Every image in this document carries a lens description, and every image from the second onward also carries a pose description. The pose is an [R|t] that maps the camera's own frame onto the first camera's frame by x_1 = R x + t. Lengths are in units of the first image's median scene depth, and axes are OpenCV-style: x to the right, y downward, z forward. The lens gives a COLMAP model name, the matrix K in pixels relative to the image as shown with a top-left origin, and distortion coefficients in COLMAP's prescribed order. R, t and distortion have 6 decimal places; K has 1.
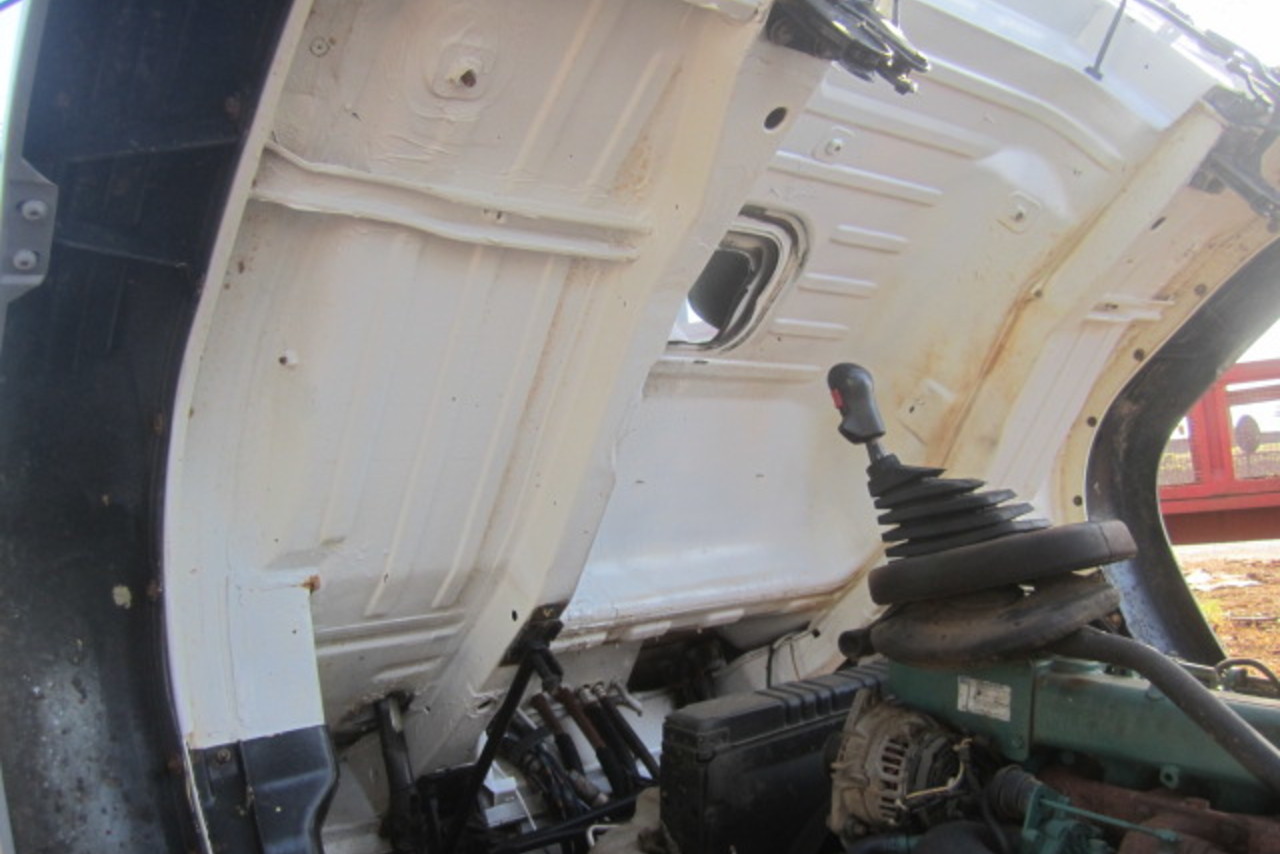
lens RADIAL K [[1049.5, 0, 640.0], [0, 1049.5, 427.0], [0, 0, 1]] dist [-0.054171, 0.007216]
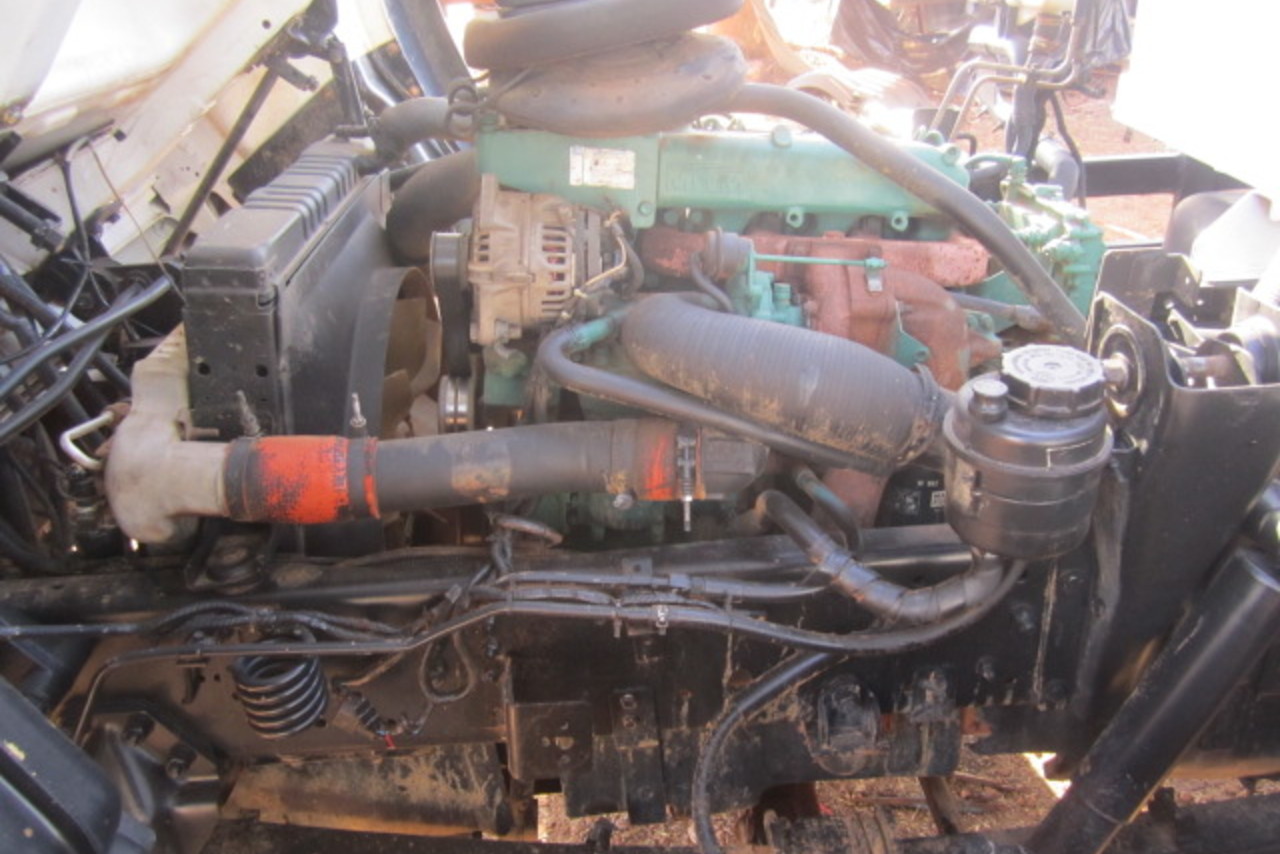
lens RADIAL K [[1049.5, 0, 640.0], [0, 1049.5, 427.0], [0, 0, 1]] dist [-0.054171, 0.007216]
pose [[0.605996, -0.298981, 0.737142, -0.406132], [-0.073294, 0.901750, 0.425999, 0.072648], [-0.792084, -0.312182, 0.524543, 0.425662]]
